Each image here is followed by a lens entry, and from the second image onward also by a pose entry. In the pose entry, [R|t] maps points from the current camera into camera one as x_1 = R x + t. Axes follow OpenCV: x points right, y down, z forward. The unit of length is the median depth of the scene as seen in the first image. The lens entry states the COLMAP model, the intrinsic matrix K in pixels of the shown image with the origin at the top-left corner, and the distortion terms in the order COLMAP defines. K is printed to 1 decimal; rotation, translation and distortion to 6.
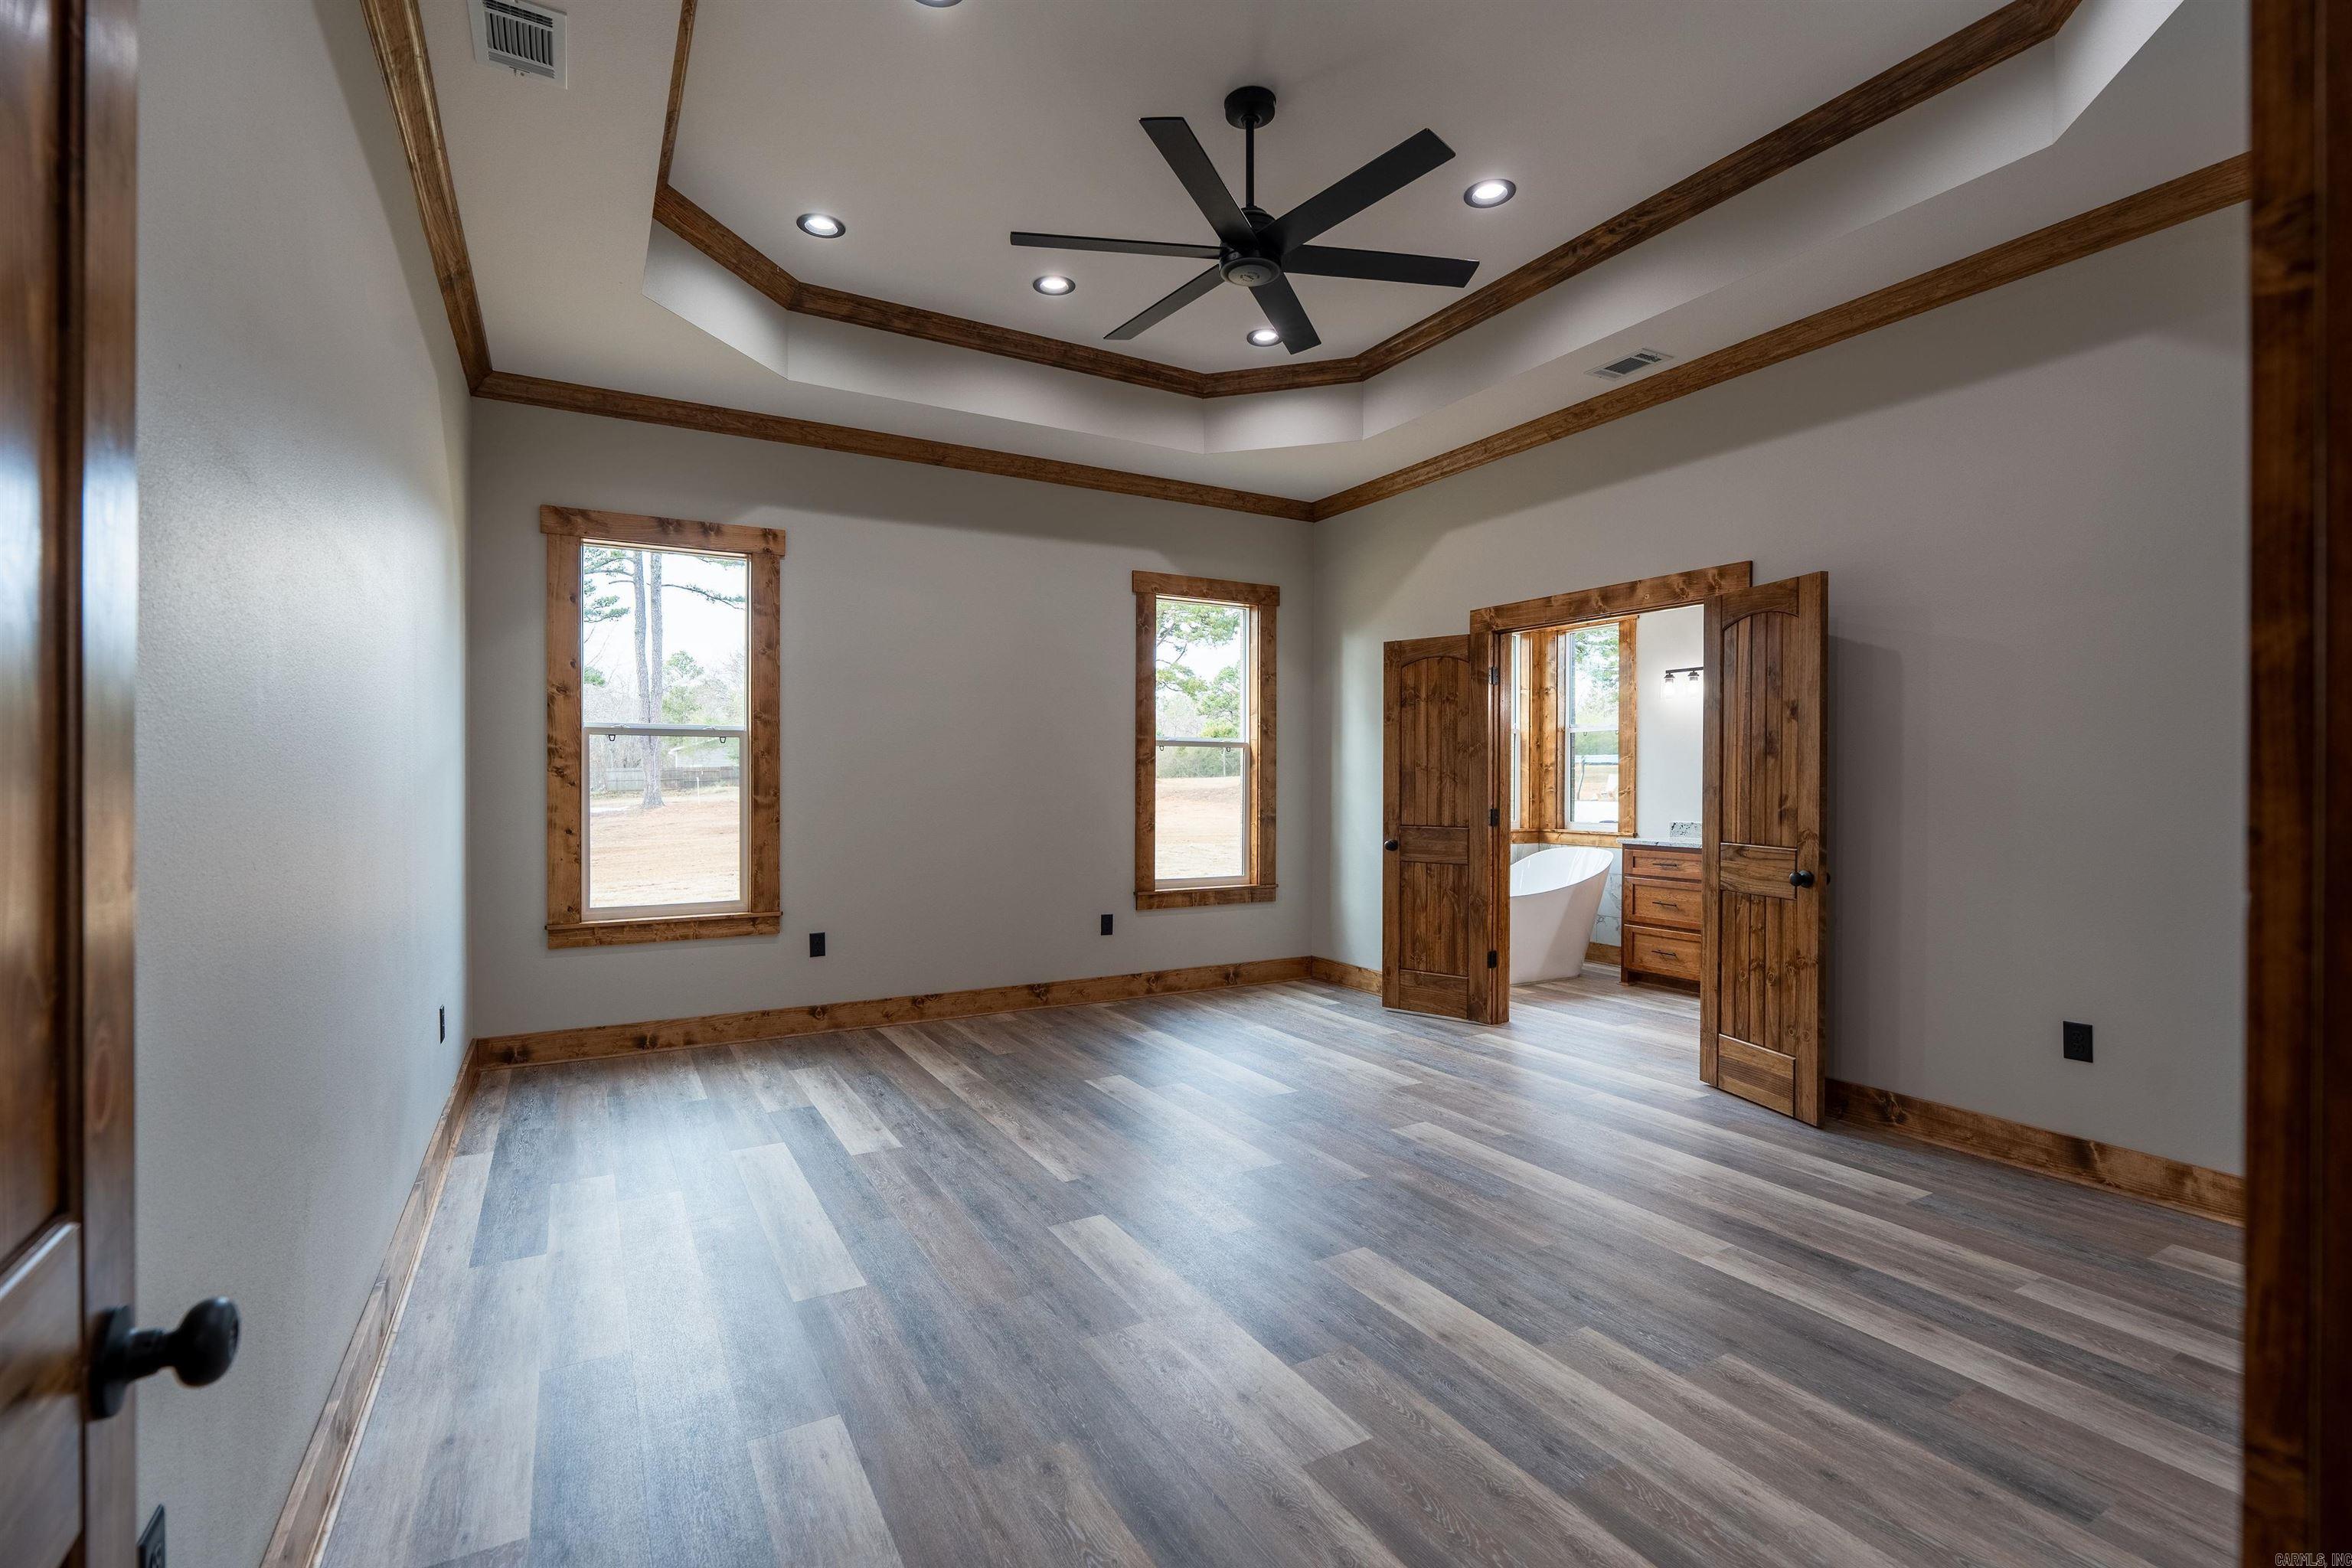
lens RADIAL K [[1051.7, 0, 1170.3], [0, 1051.7, 782.8], [0, 0, 1]] dist [-0.007701, 0.002789]
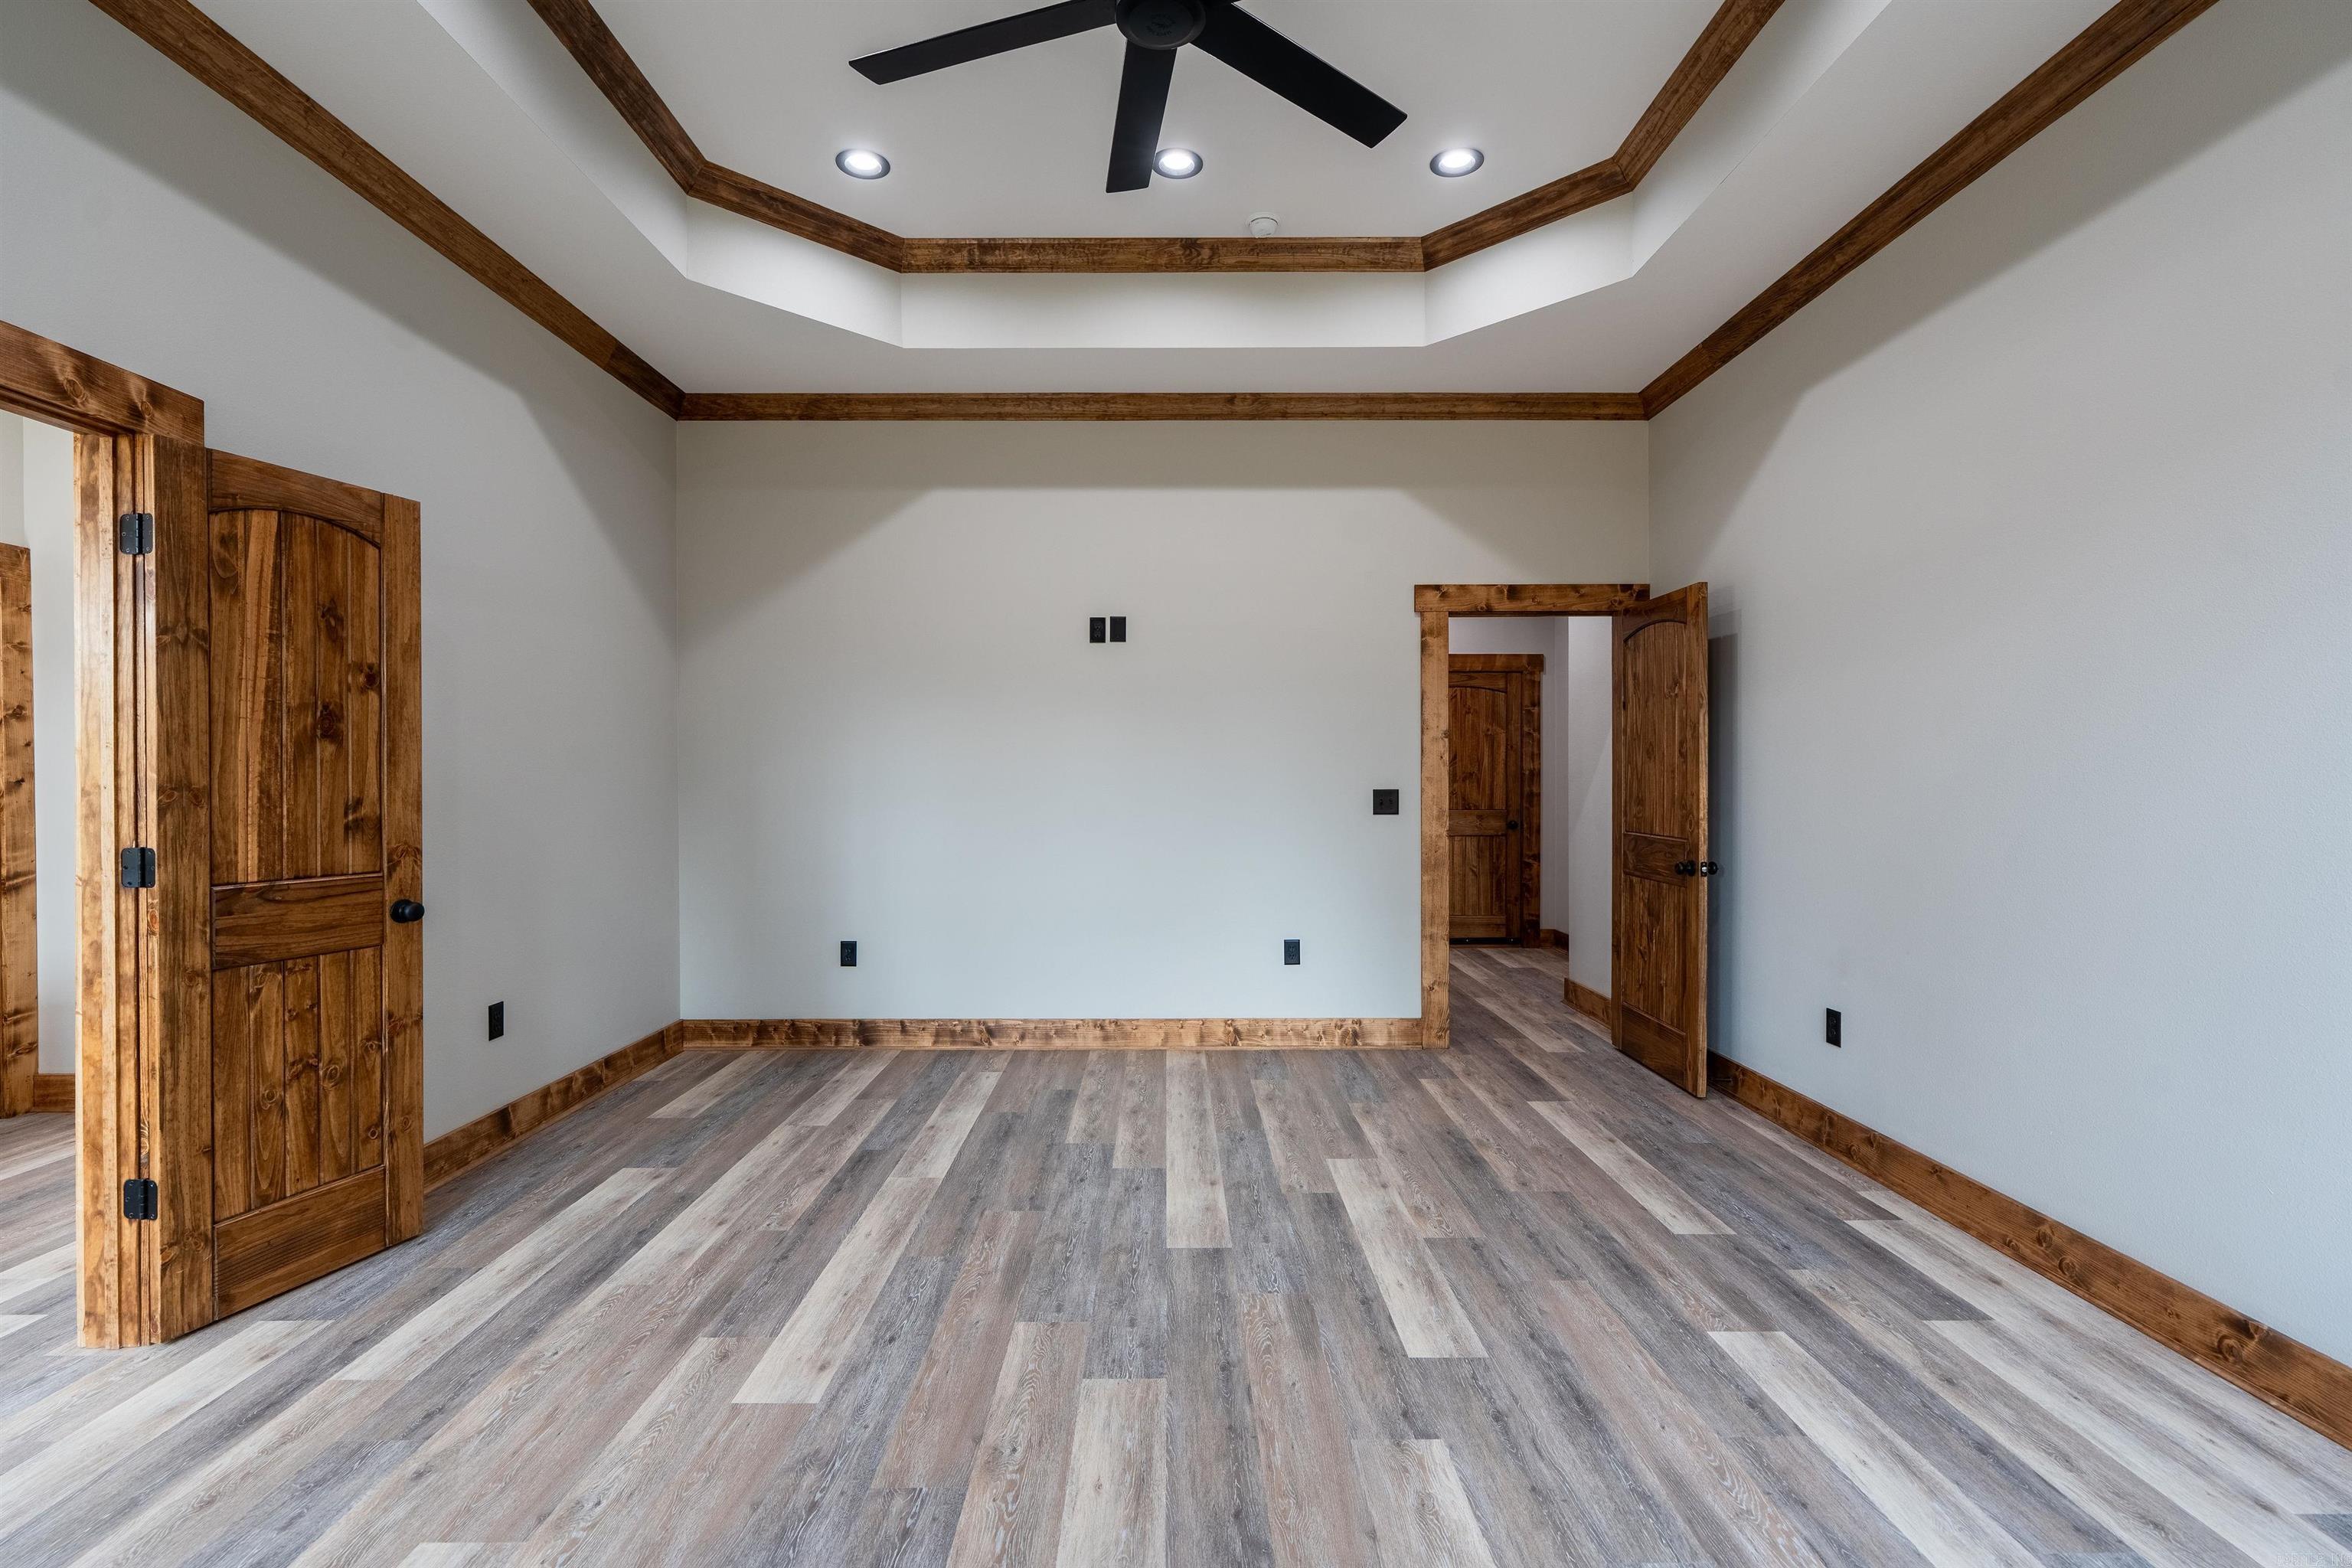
lens RADIAL K [[1051.7, 0, 1163.9], [0, 1051.7, 783.6], [0, 0, 1]] dist [-0.007701, 0.002789]
pose [[-0.869591, -0.003535, 0.493759, -0.264189], [0.000644, 0.999965, 0.008293, -0.004295], [-0.493771, 0.007530, -0.869559, 1.634913]]
